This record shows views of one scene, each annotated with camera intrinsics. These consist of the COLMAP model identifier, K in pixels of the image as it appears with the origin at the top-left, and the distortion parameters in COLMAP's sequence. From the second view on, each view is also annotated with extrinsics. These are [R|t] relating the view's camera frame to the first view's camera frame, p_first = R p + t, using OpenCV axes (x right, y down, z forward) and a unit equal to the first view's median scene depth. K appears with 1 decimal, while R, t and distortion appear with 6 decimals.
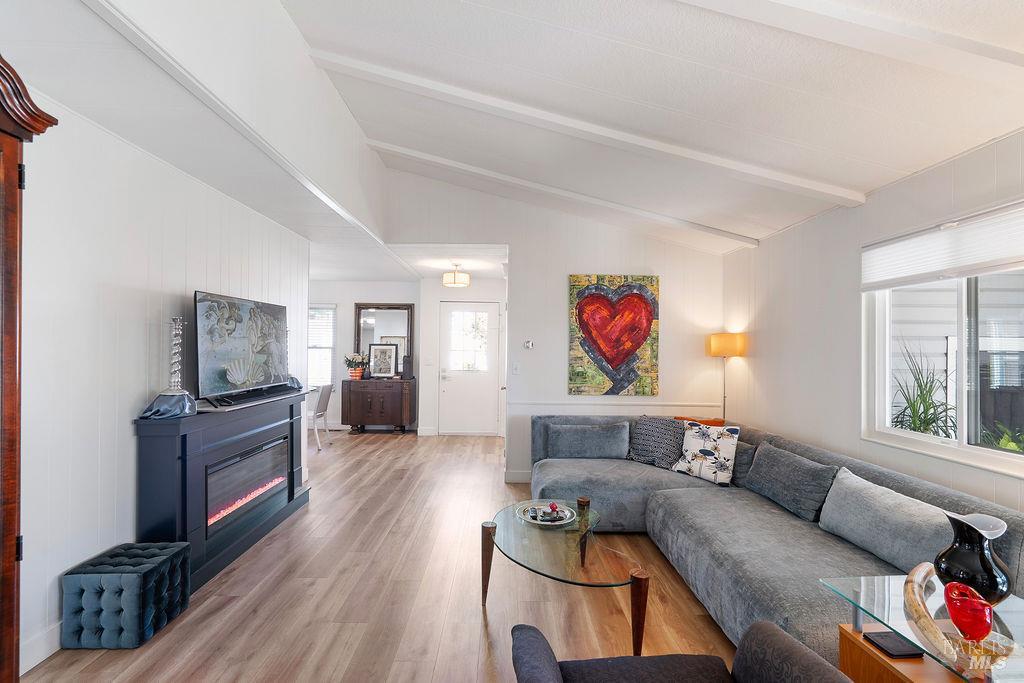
lens RADIAL K [[469.6, 0, 516.9], [0, 469.6, 346.8], [0, 0, 1]] dist [-0.001360, 0.000156]
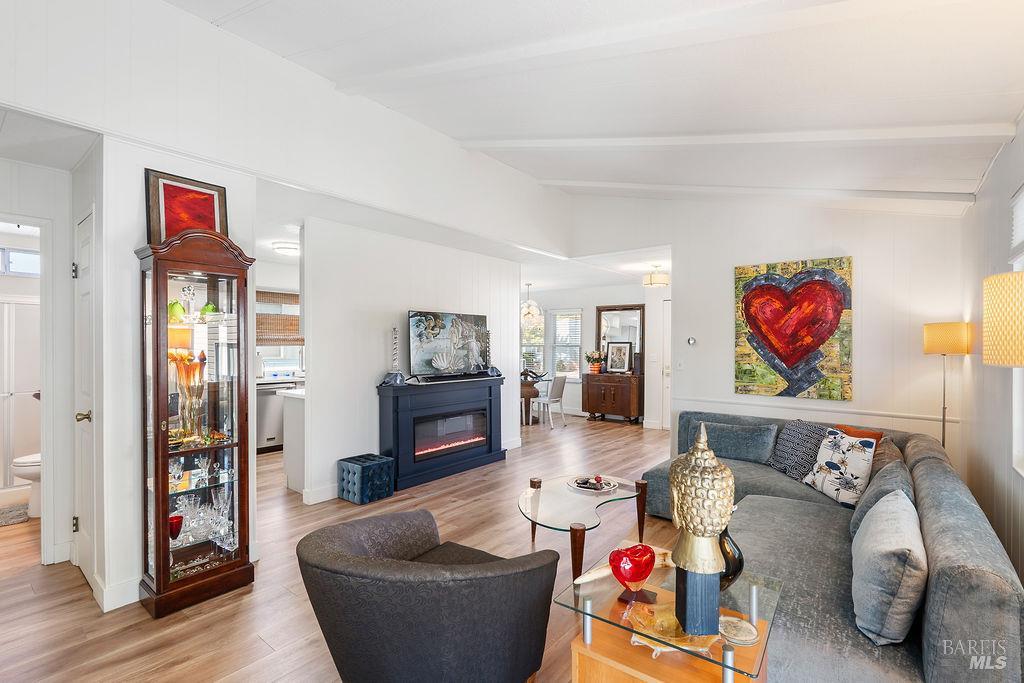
lens RADIAL K [[475.5, 0, 510.9], [0, 475.5, 345.4], [0, 0, 1]] dist [0.000473, 0.000174]
pose [[0.763235, -0.005341, -0.646099, 0.387064], [0.005273, 0.999984, -0.002037, 0.004535], [0.646100, -0.001852, 0.763251, -0.026609]]
